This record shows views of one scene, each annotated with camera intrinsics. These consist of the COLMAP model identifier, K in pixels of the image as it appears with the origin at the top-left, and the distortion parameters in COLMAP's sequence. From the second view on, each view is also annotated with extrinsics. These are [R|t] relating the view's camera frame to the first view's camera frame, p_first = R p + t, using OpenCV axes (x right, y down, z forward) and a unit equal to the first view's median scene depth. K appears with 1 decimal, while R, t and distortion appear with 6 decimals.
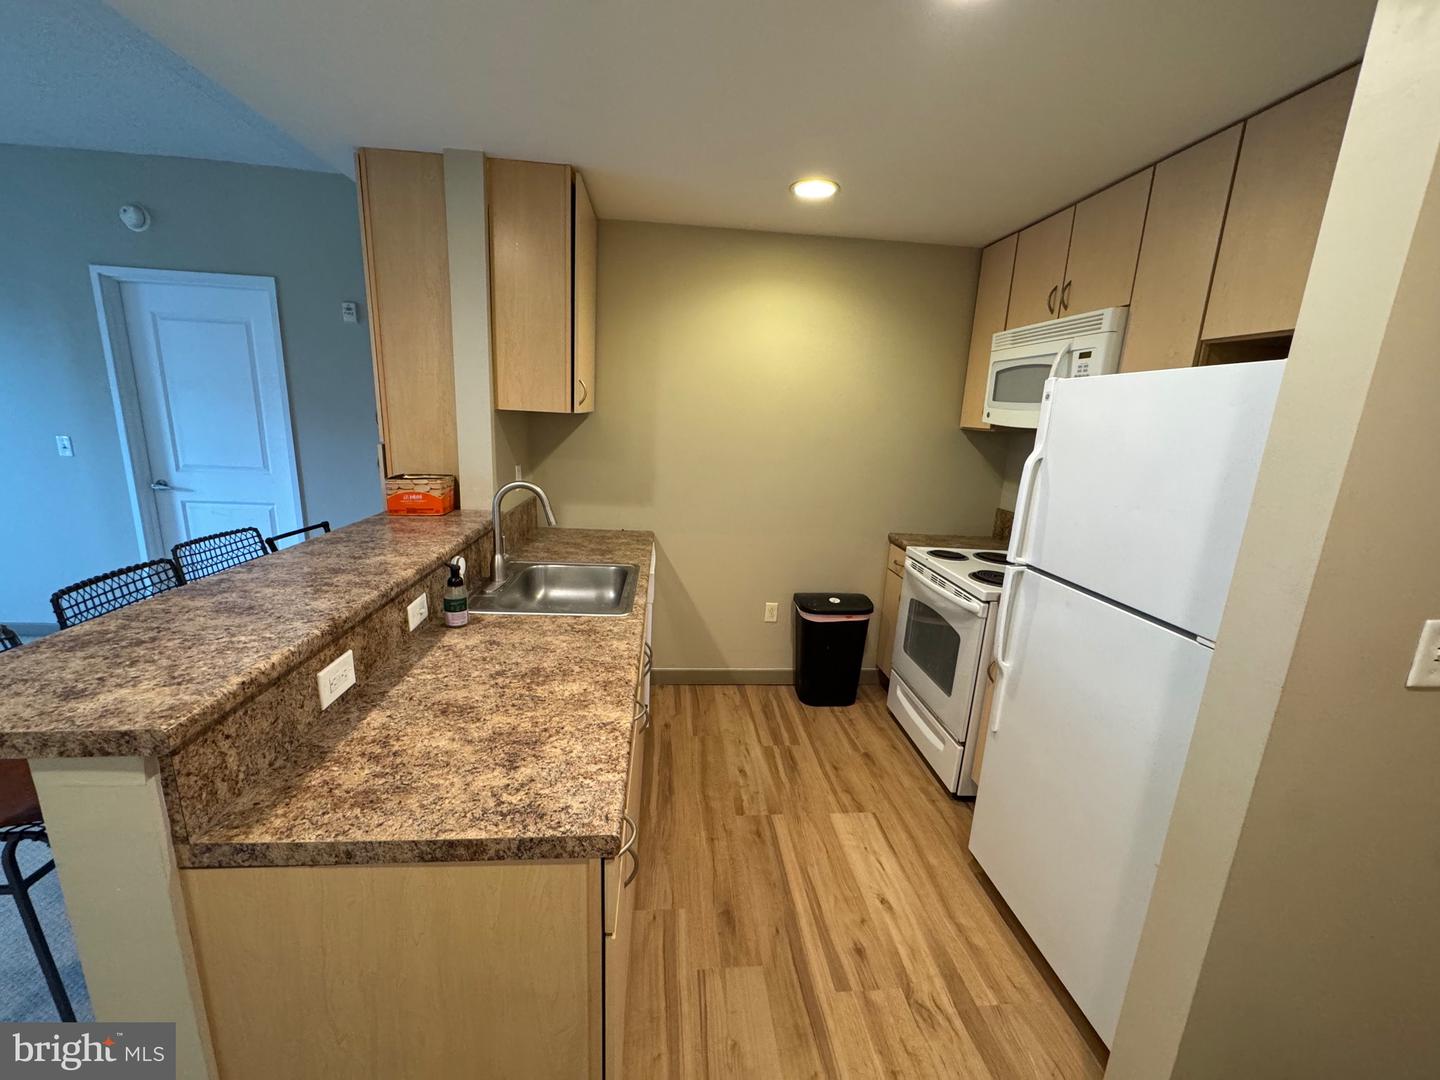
lens RADIAL K [[573.7, 0, 723.3], [0, 573.7, 541.7], [0, 0, 1]] dist [-0.006436, 0.000855]
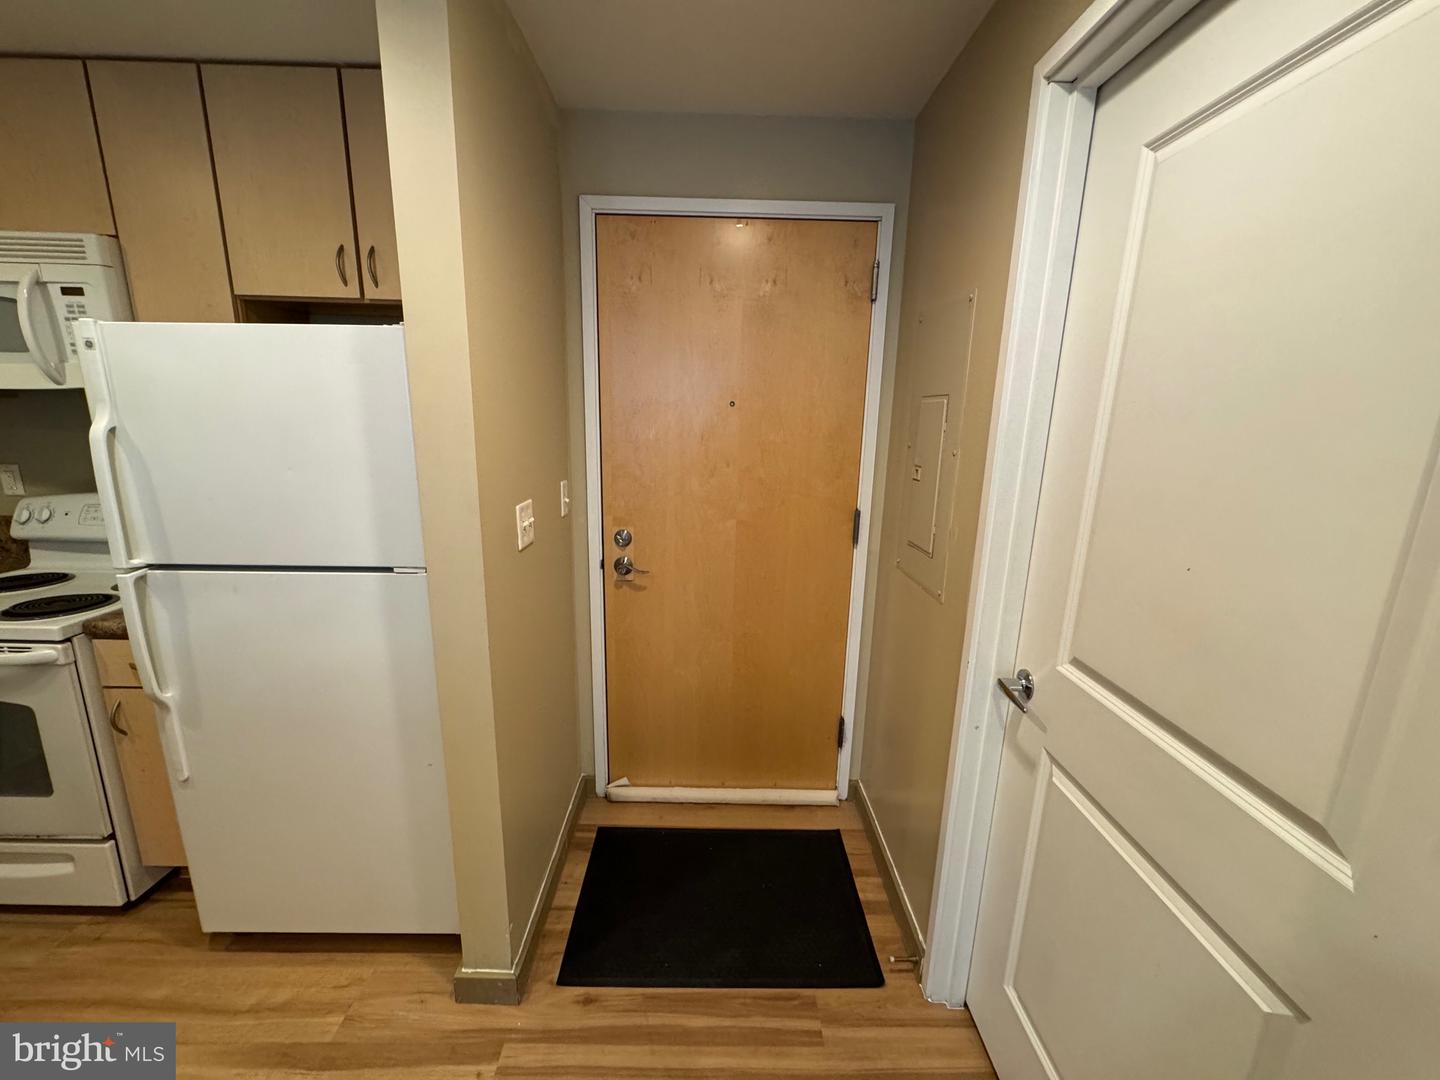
lens RADIAL K [[573.7, 0, 721.8], [0, 573.7, 539.7], [0, 0, 1]] dist [-0.006436, 0.000855]
pose [[0.086038, -0.263146, 0.960912, -0.136224], [0.202881, 0.948907, 0.241693, -0.021578], [-0.975416, 0.174156, 0.135029, 0.126709]]
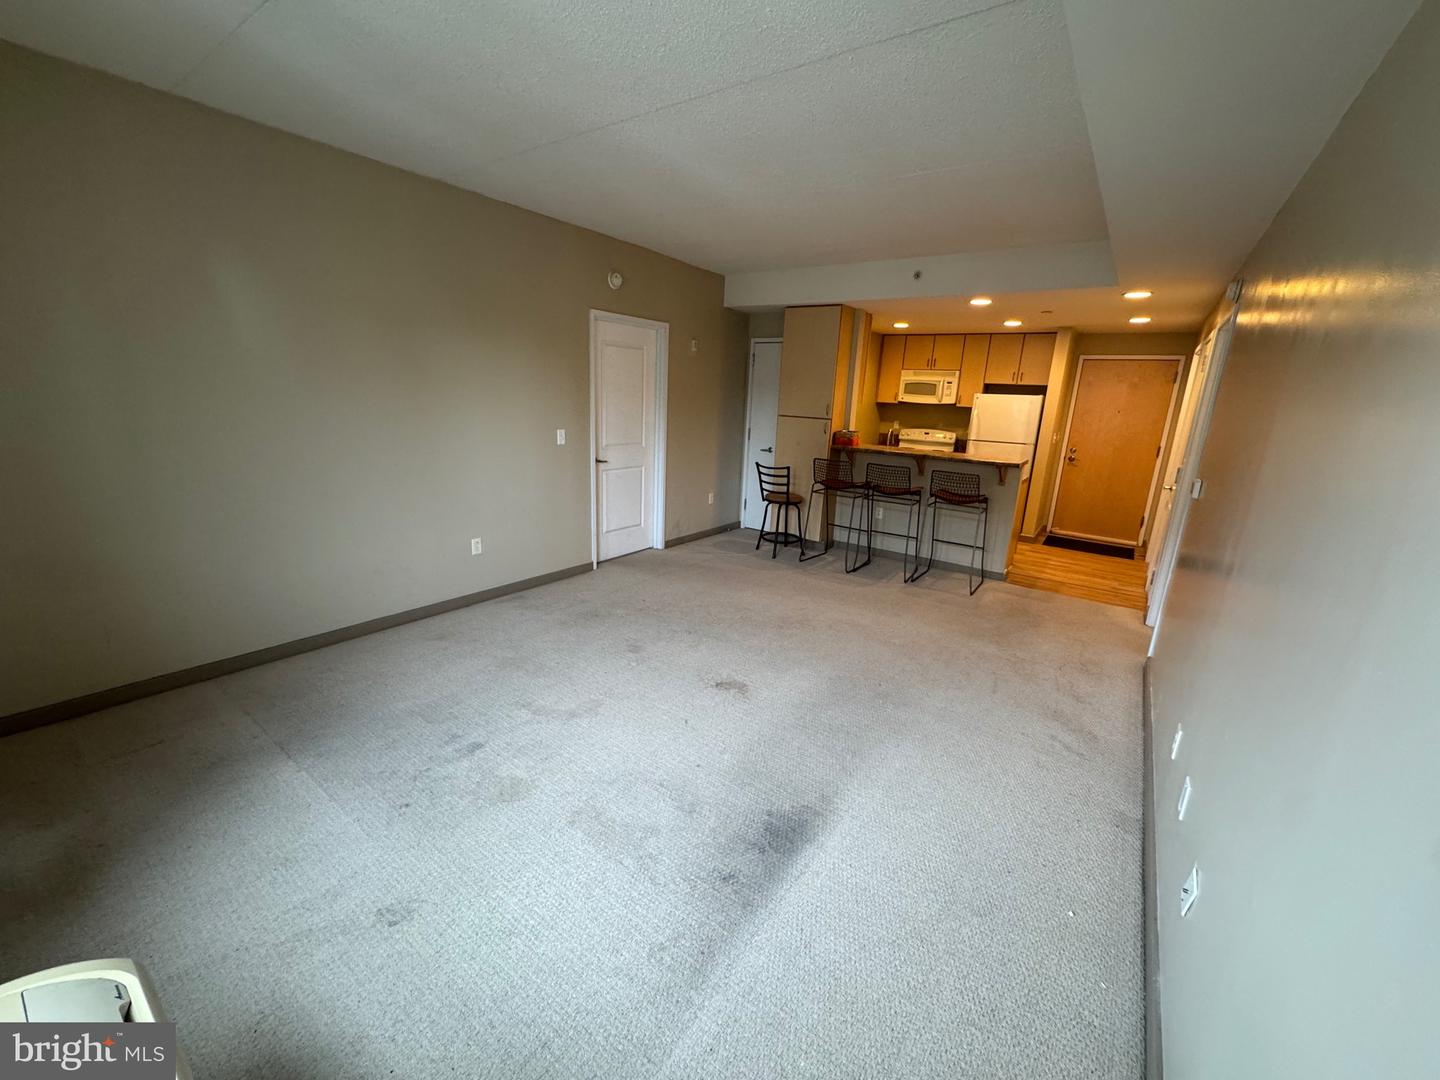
lens RADIAL K [[573.7, 0, 721.9], [0, 573.7, 539.6], [0, 0, 1]] dist [-0.006436, 0.000855]
pose [[0.657371, -0.207576, 0.724414, -3.656906], [0.155682, 0.977984, 0.138961, -0.109038], [-0.737310, 0.021429, 0.675214, -0.392394]]
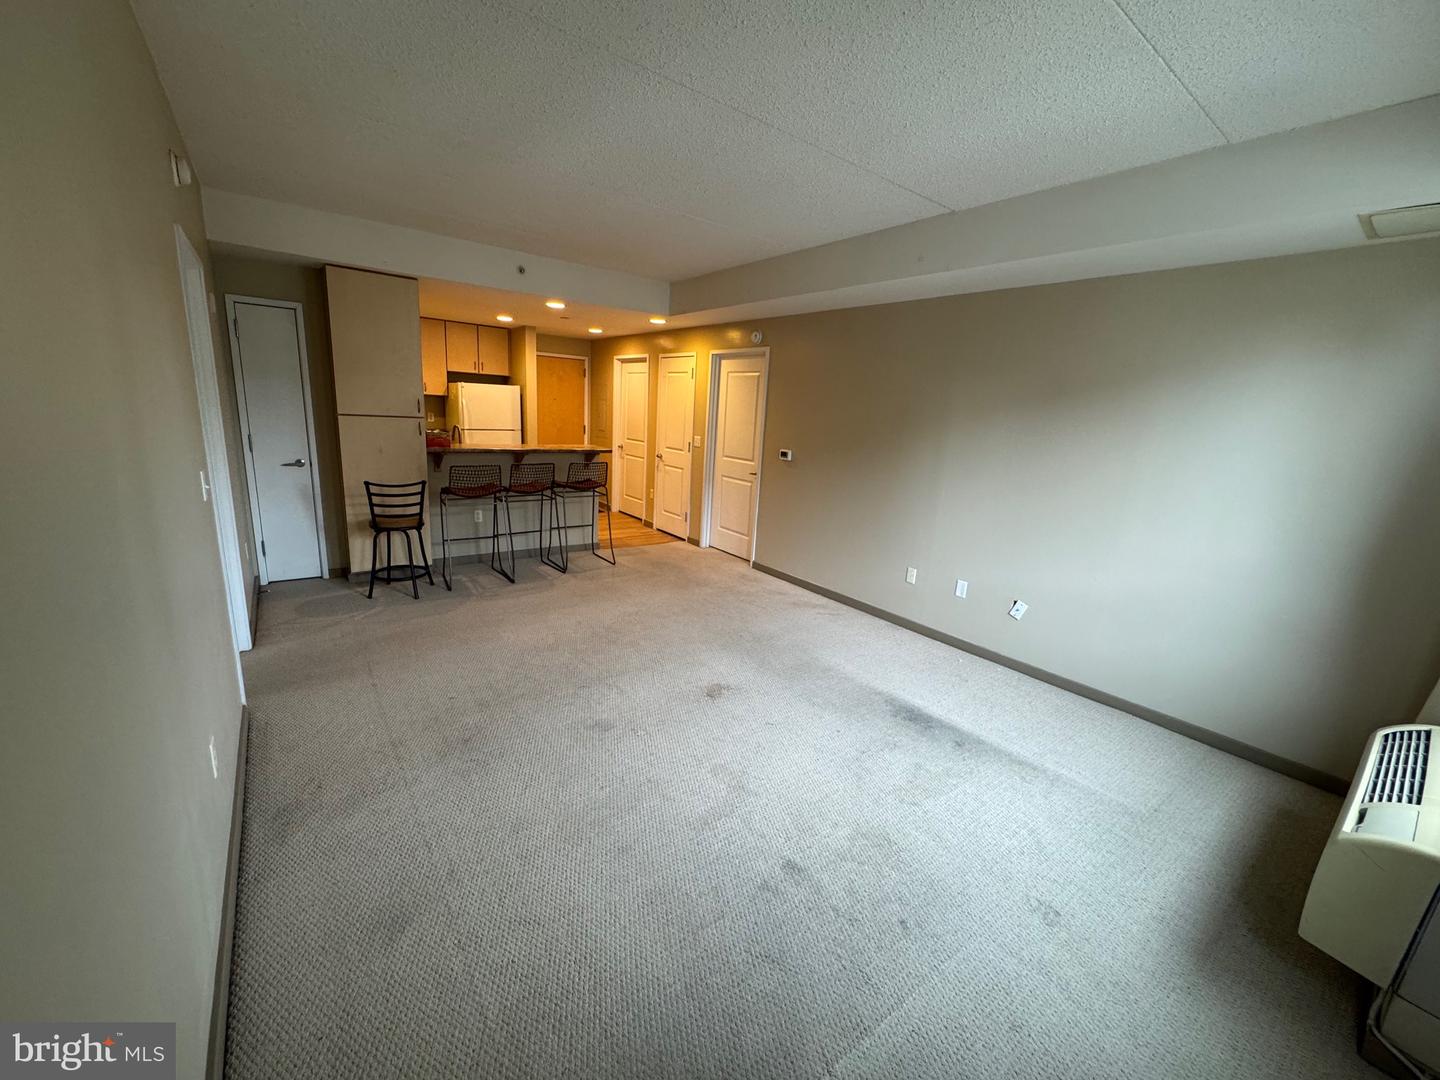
lens RADIAL K [[573.7, 0, 716.1], [0, 573.7, 539.2], [0, 0, 1]] dist [-0.006436, 0.000855]
pose [[-0.513079, -0.269254, 0.815017, -3.815231], [0.108437, 0.921585, 0.372724, -0.551238], [-0.851464, 0.279615, -0.443649, 1.493746]]
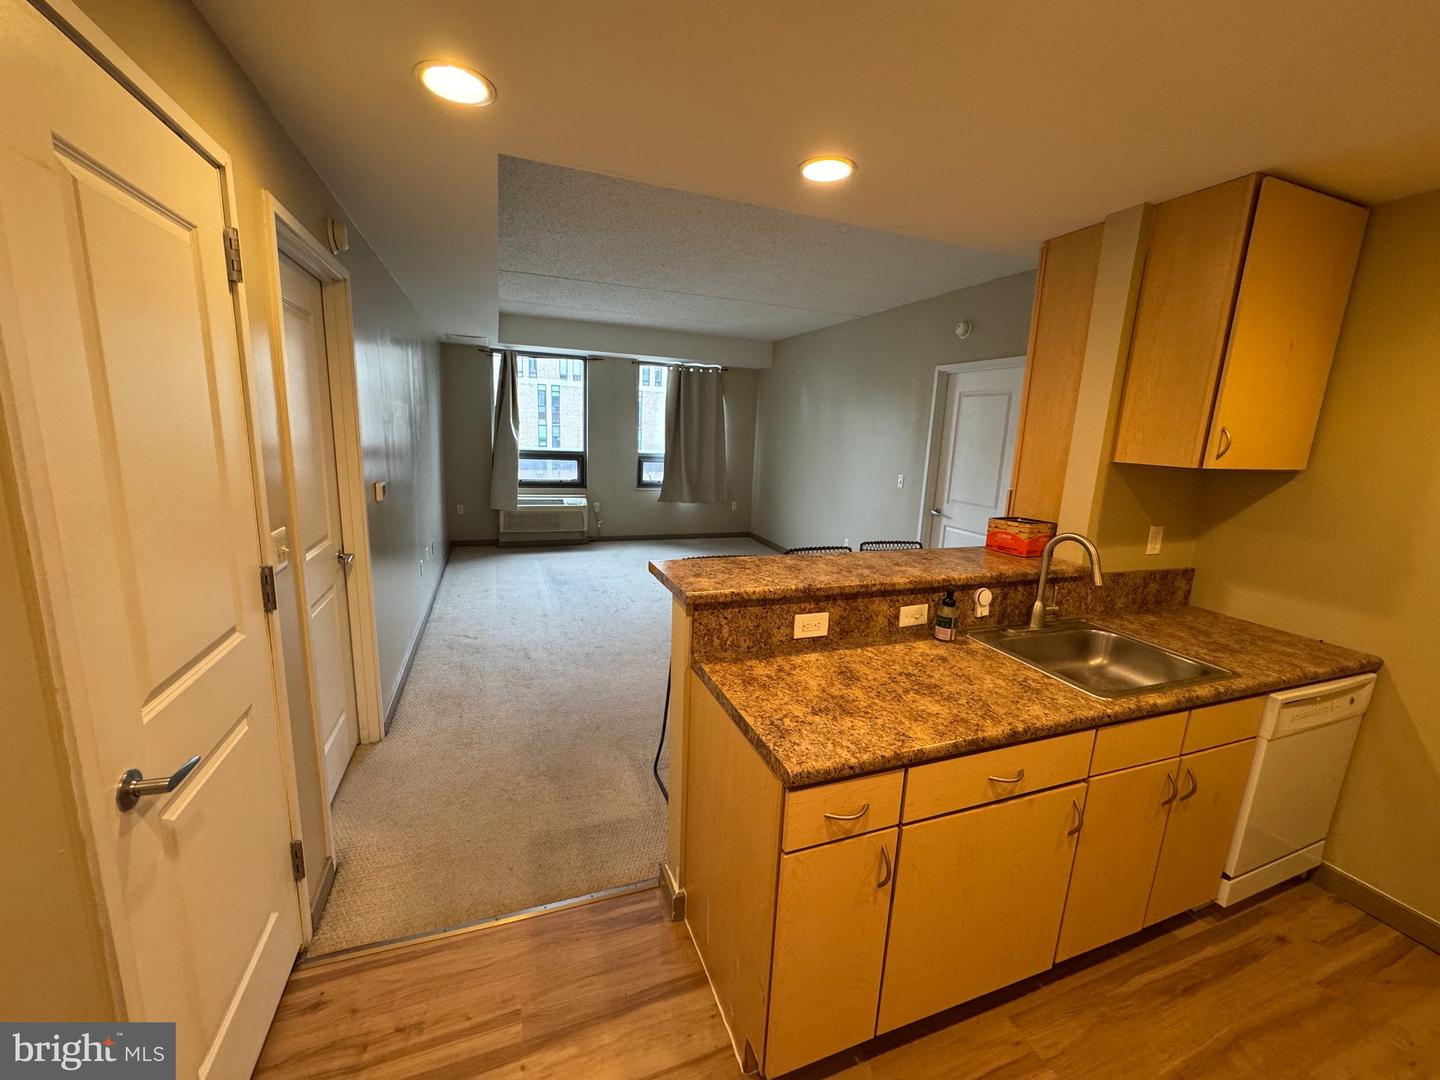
lens RADIAL K [[573.7, 0, 718.3], [0, 573.7, 541.8], [0, 0, 1]] dist [-0.006436, 0.000855]
pose [[0.266009, 0.149489, -0.952309, 0.469618], [-0.241399, 0.966755, 0.084326, -0.032504], [0.933255, 0.207455, 0.293252, 0.180480]]
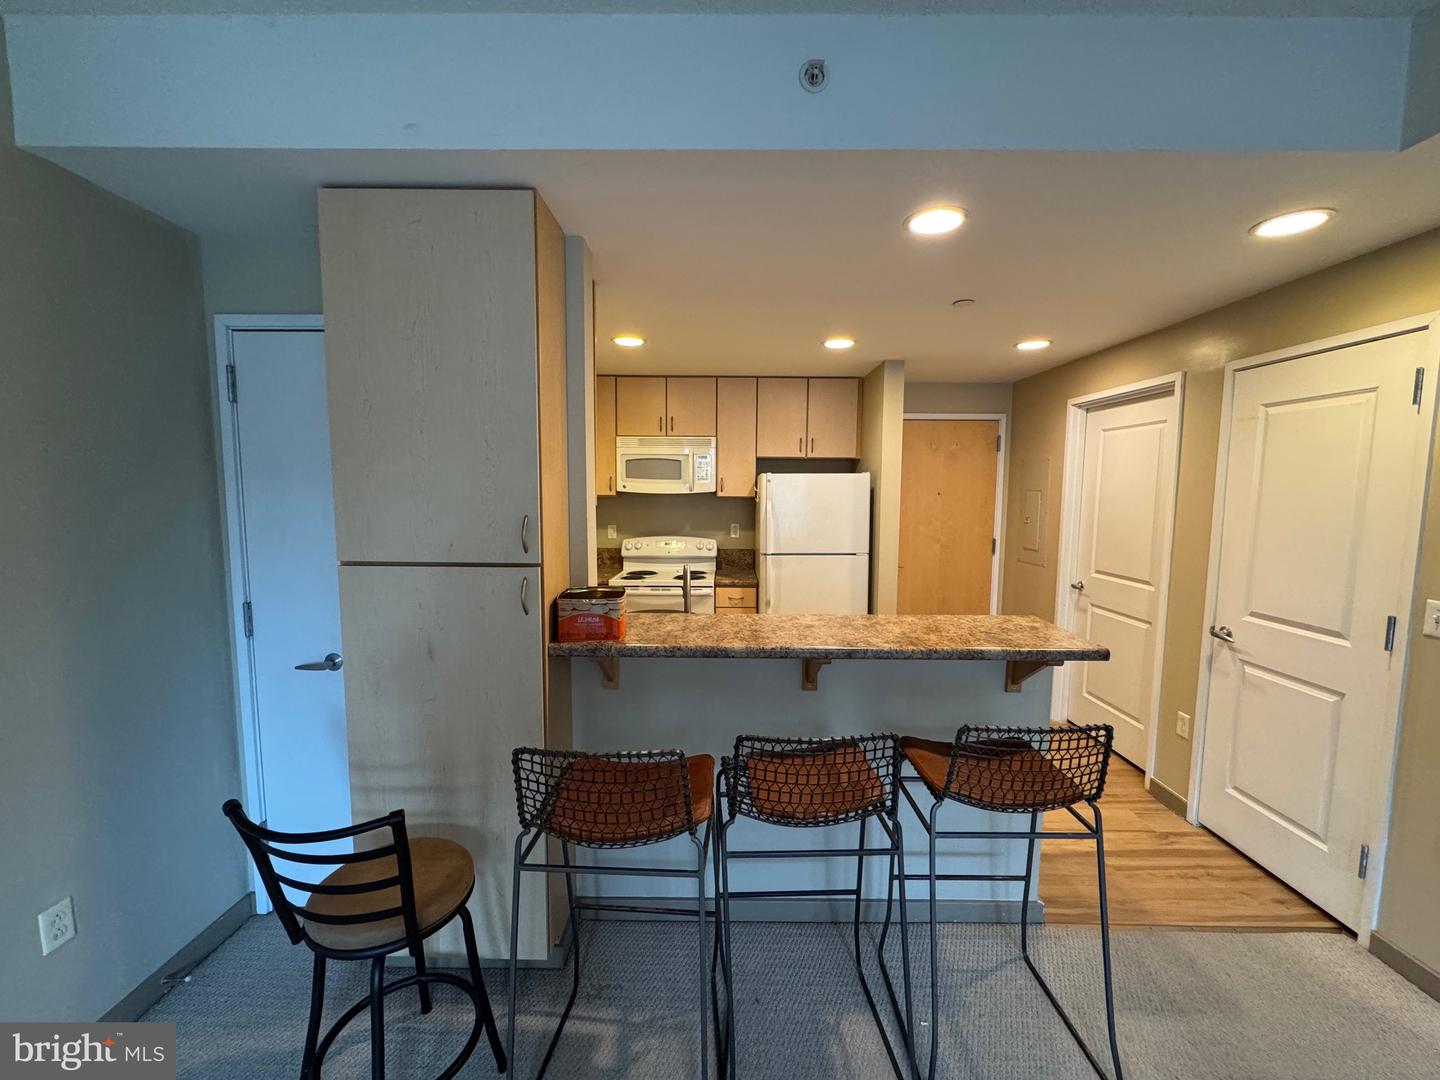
lens RADIAL K [[573.7, 0, 719.4], [0, 573.7, 542.1], [0, 0, 1]] dist [-0.006436, 0.000855]
pose [[0.104205, -0.141612, 0.984422, -1.698776], [0.220031, 0.968566, 0.116040, -0.309643], [-0.969911, 0.204512, 0.132088, 0.883704]]
